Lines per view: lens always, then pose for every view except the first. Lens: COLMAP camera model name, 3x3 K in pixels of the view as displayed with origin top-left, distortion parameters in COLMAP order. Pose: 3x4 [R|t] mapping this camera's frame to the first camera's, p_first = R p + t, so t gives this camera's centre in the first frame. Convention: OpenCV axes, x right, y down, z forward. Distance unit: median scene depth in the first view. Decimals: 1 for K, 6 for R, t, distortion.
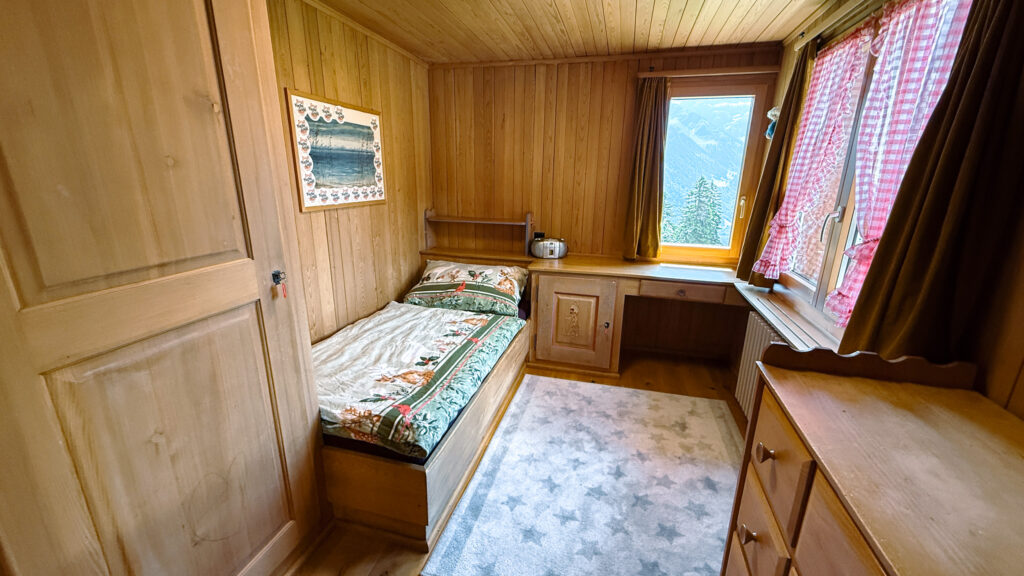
lens RADIAL K [[402.3, 0, 512.0], [0, 402.3, 288.0], [0, 0, 1]] dist [-0.000063, -0.000003]
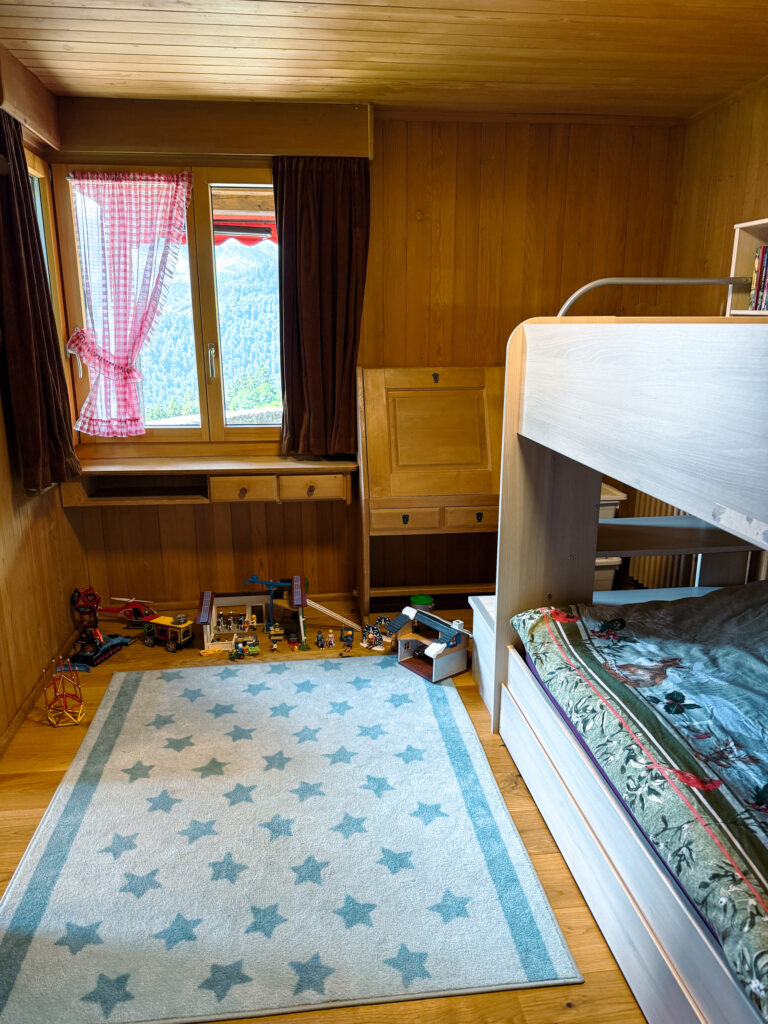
lens RADIAL K [[727.1, 0, 384.0], [0, 727.1, 512.0], [0, 0, 1]] dist [0.022770, -0.000698]
pose [[-0.921847, 0.080786, -0.379041, 0.447354], [-0.117343, 0.873944, 0.471648, -0.408609], [0.369363, 0.479265, -0.796163, 1.488372]]
